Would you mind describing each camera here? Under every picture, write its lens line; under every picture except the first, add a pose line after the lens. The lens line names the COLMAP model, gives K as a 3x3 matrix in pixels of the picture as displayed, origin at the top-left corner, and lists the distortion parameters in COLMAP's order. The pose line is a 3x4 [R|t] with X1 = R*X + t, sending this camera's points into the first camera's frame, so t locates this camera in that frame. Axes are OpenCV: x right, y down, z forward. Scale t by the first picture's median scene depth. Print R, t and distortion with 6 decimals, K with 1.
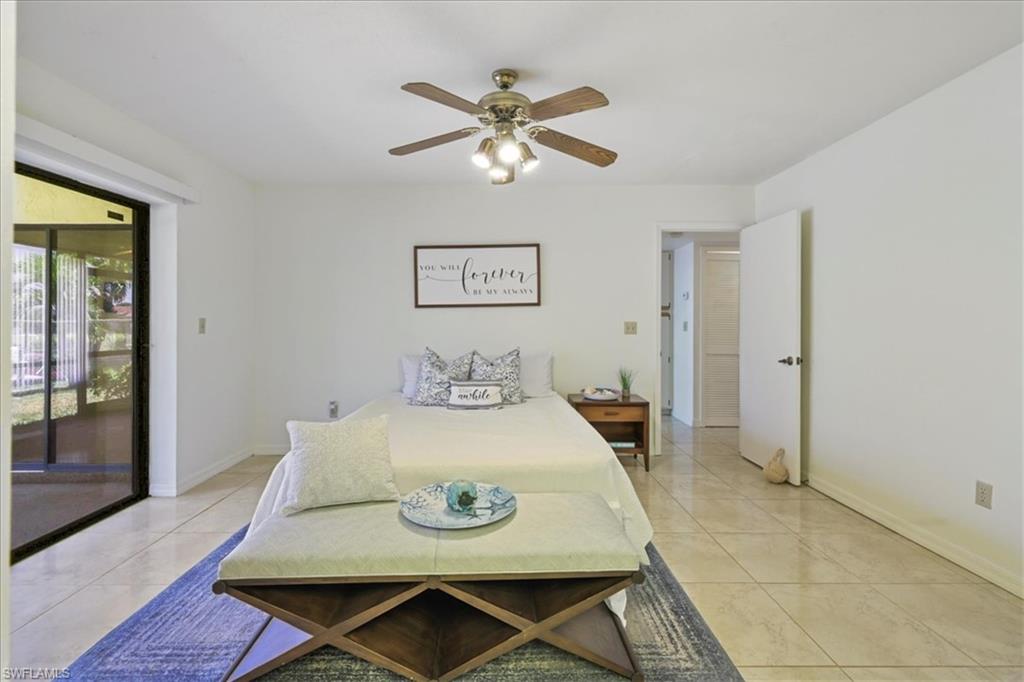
lens RADIAL K [[455.8, 0, 511.0], [0, 455.8, 320.7], [0, 0, 1]] dist [0.000168, 0.000025]
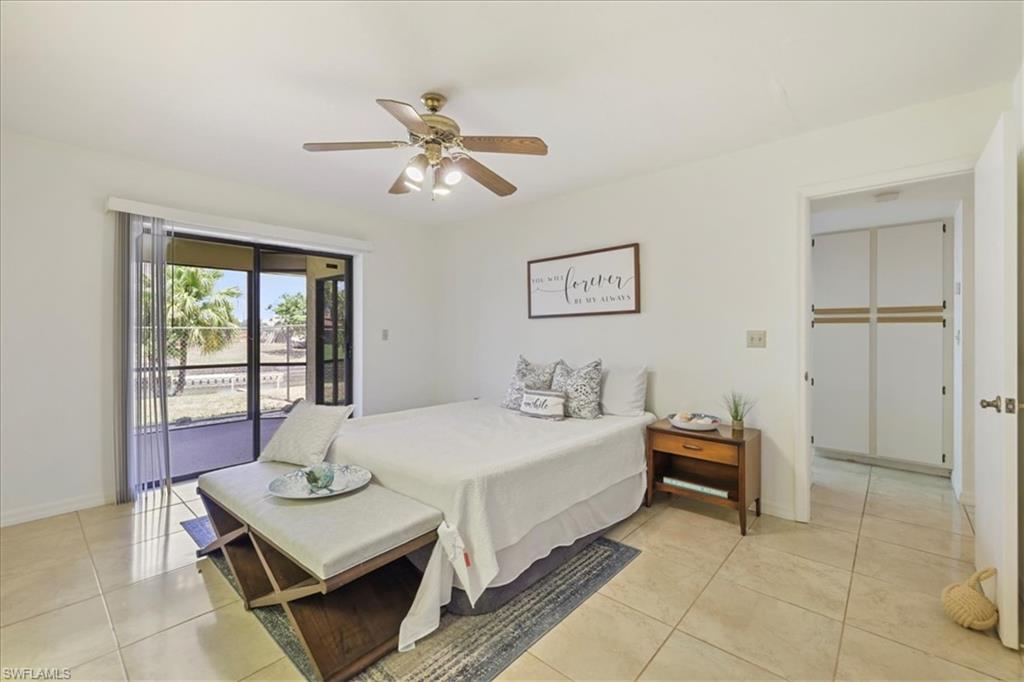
lens RADIAL K [[435.0, 0, 510.5], [0, 435.0, 331.5], [0, 0, 1]] dist [0.000460, 0.000017]
pose [[0.737450, -0.002772, -0.675397, 0.493012], [0.003758, 0.999993, -0.000001, 0.002213], [0.675392, -0.002538, 0.737455, 0.230923]]
